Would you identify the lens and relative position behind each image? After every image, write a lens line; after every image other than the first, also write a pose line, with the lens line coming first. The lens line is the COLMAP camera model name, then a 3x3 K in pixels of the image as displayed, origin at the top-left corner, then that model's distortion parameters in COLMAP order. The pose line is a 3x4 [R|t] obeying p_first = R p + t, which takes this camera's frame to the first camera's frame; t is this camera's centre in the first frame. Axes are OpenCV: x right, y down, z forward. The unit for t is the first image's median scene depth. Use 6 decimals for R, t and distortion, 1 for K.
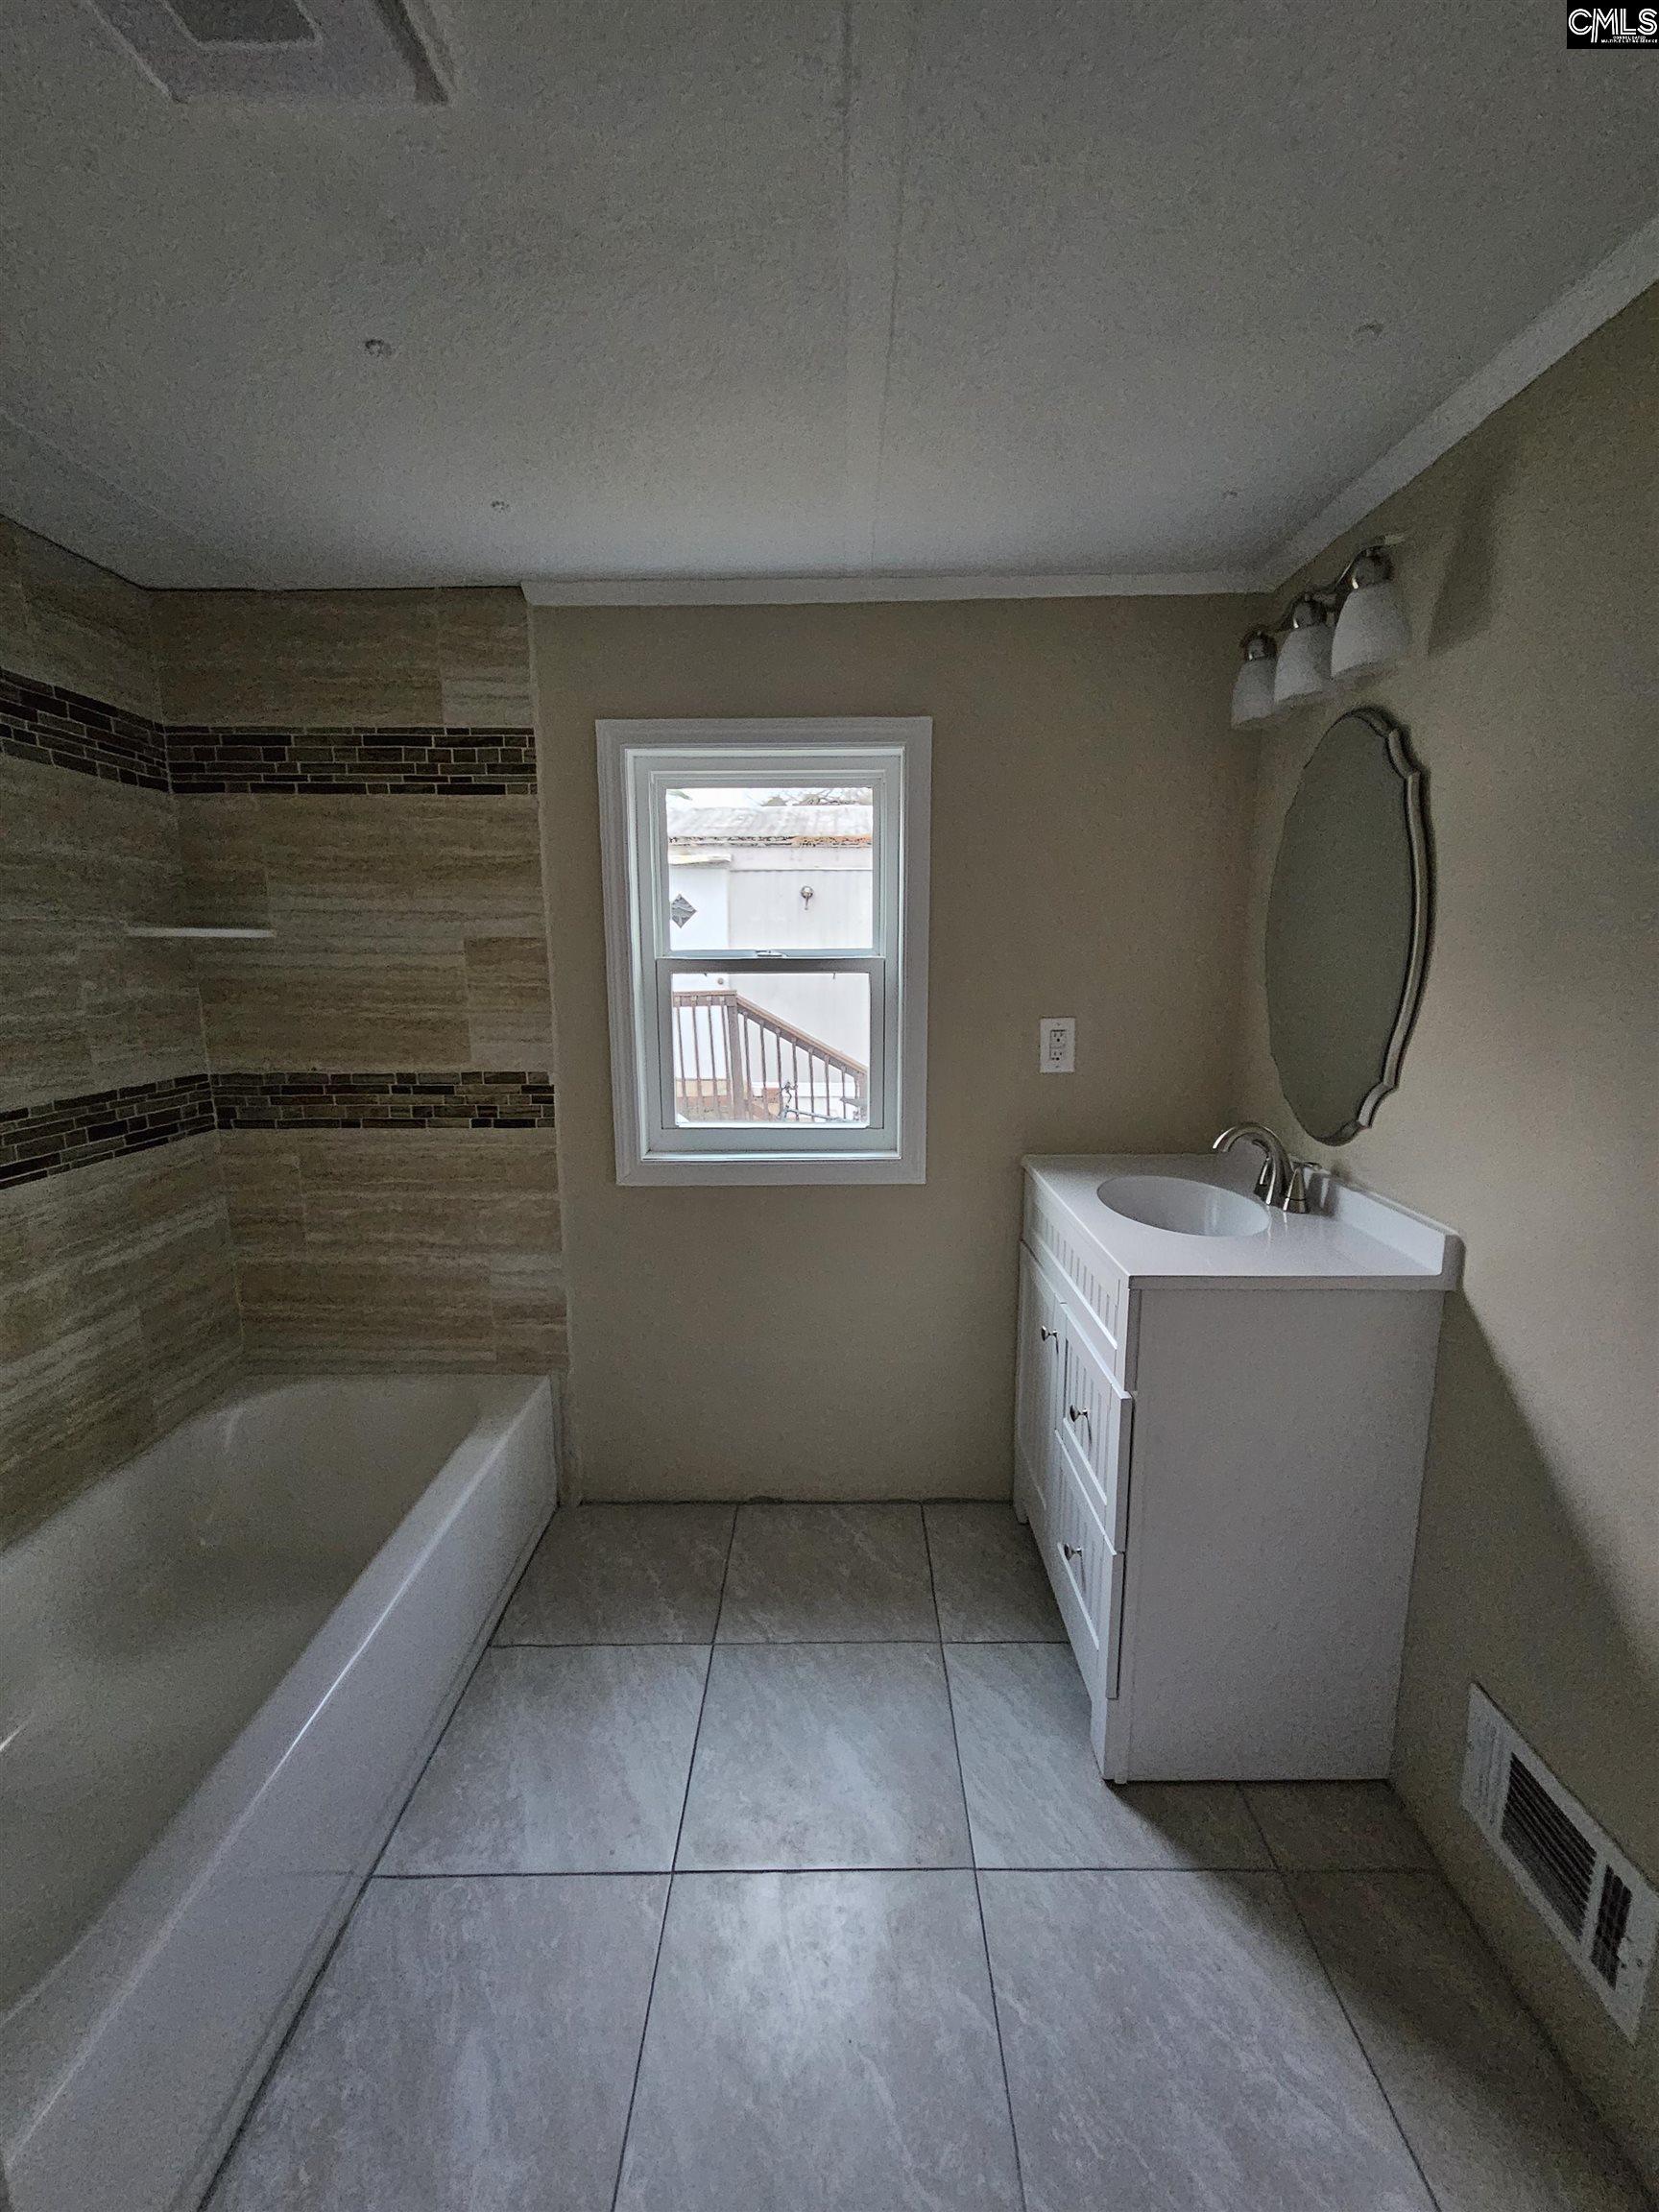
lens RADIAL K [[901.3, 0, 831.2], [0, 901.3, 1098.8], [0, 0, 1]] dist [0.000913, -0.000266]
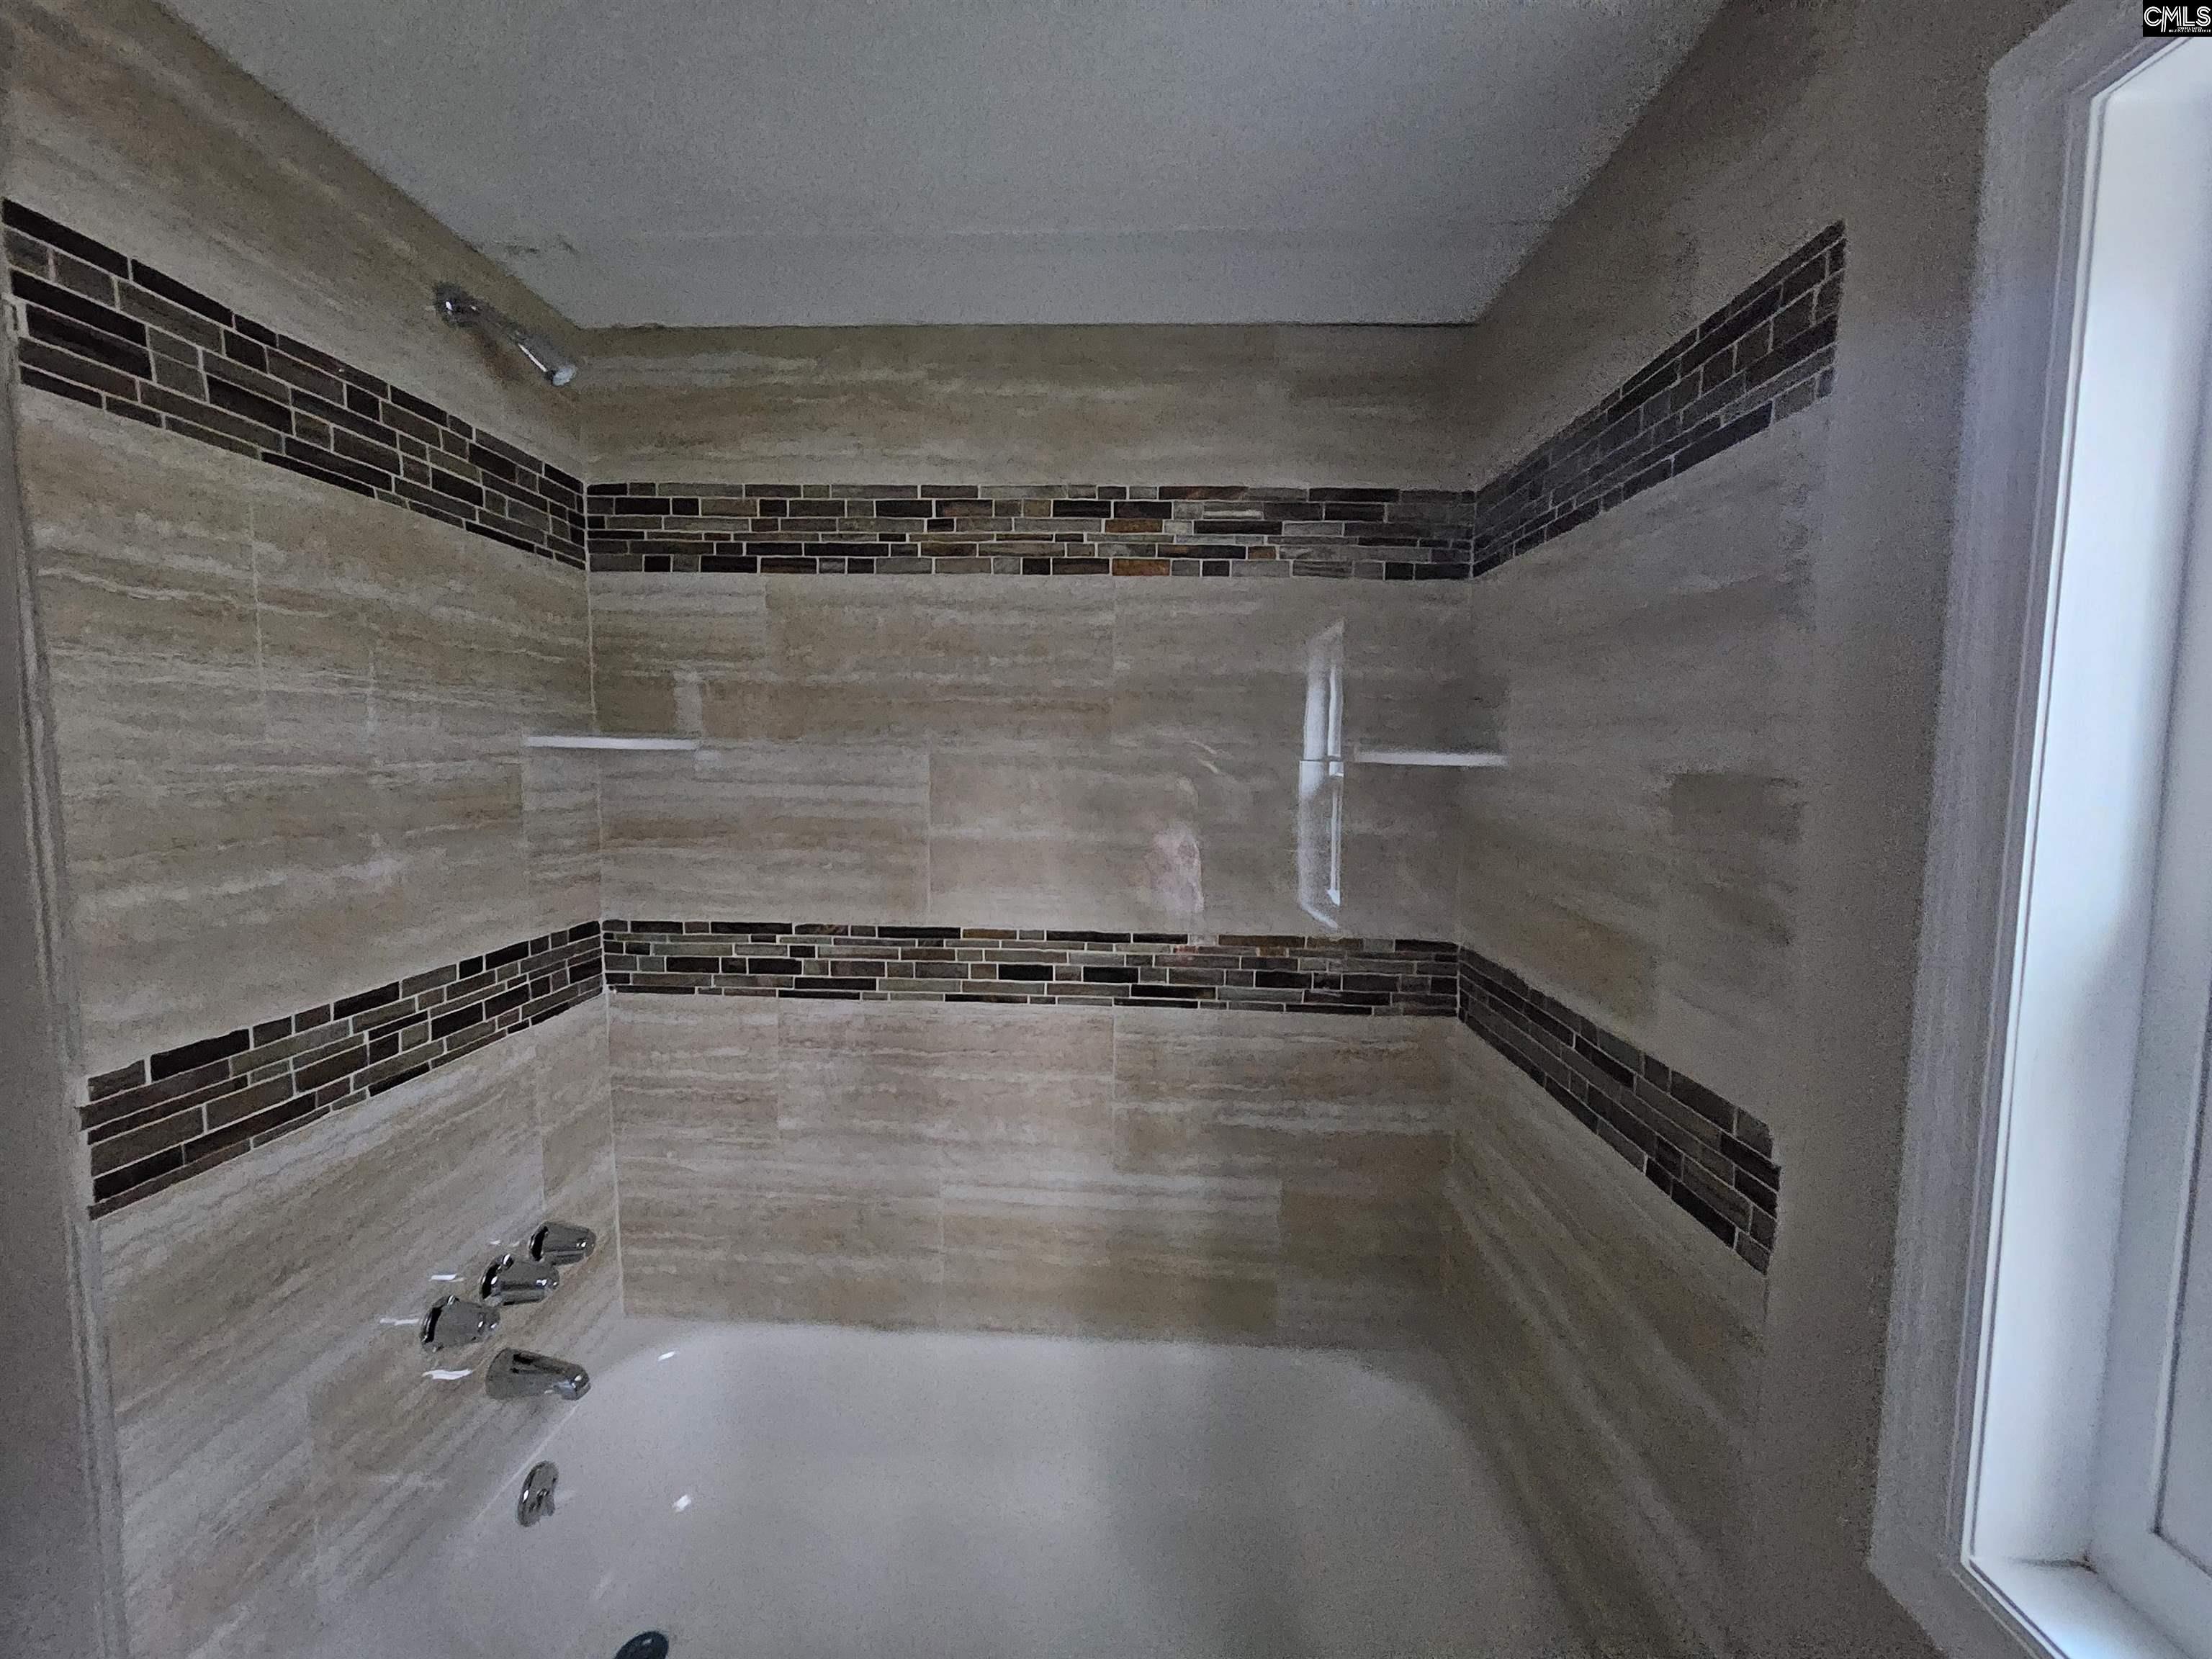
lens RADIAL K [[901.5, 0, 1106.0], [0, 901.5, 829.5], [0, 0, 1]] dist [-0.022974, 0.000013]
pose [[-0.042671, 0.085262, -0.995444, 0.061157], [-0.183760, 0.978684, 0.091703, -0.143791], [0.982045, 0.186836, -0.026093, 0.757627]]
